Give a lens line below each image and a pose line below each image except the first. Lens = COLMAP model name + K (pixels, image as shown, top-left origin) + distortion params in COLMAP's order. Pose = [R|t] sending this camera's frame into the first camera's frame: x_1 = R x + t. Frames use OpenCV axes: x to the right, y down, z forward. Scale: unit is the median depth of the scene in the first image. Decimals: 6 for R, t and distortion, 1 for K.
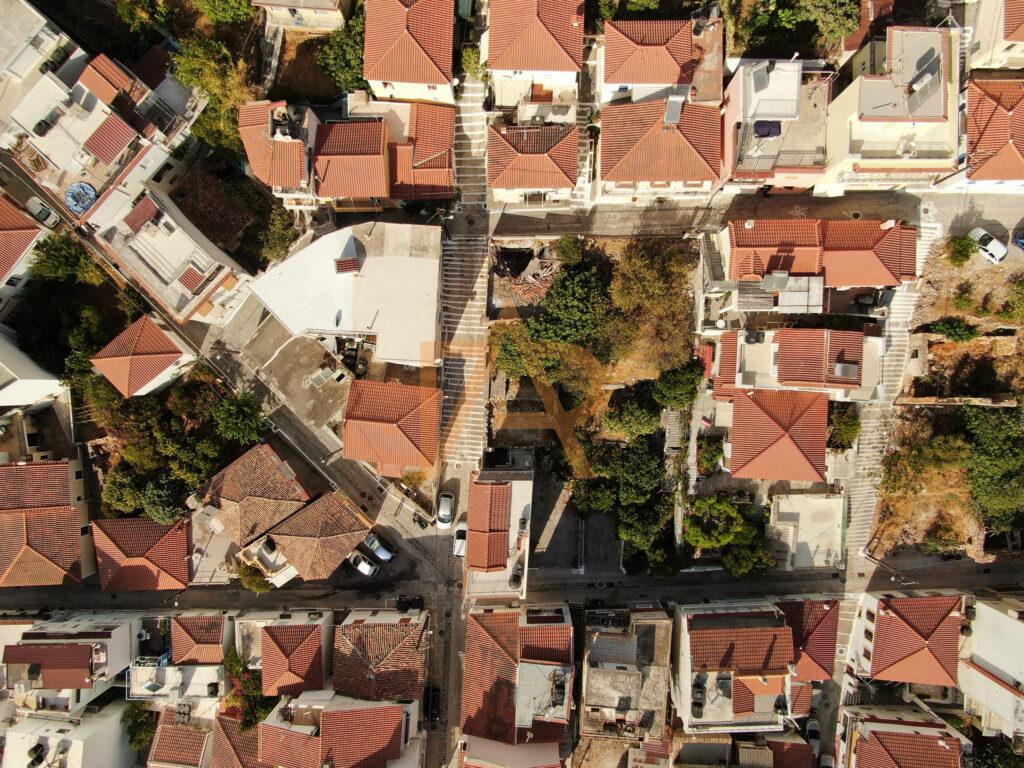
lens RADIAL K [[751.8, 0, 516.0], [0, 751.8, 386.5], [0, 0, 1]] dist [-0.001316, 0.003225]
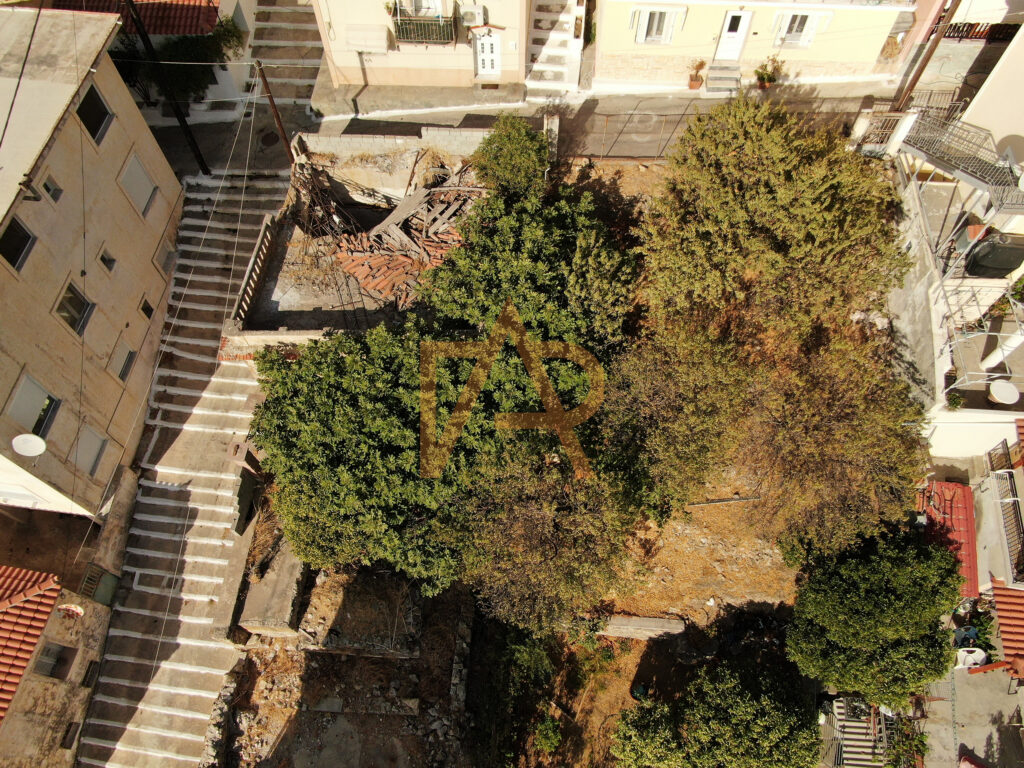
lens RADIAL K [[741.5, 0, 512.1], [0, 741.5, 379.7], [0, 0, 1]] dist [-0.009627, 0.003571]
pose [[0.998374, 0.053743, -0.019006, 0.075056], [-0.056331, 0.879007, -0.473470, 0.060387], [-0.008740, 0.473771, 0.880605, 0.693909]]
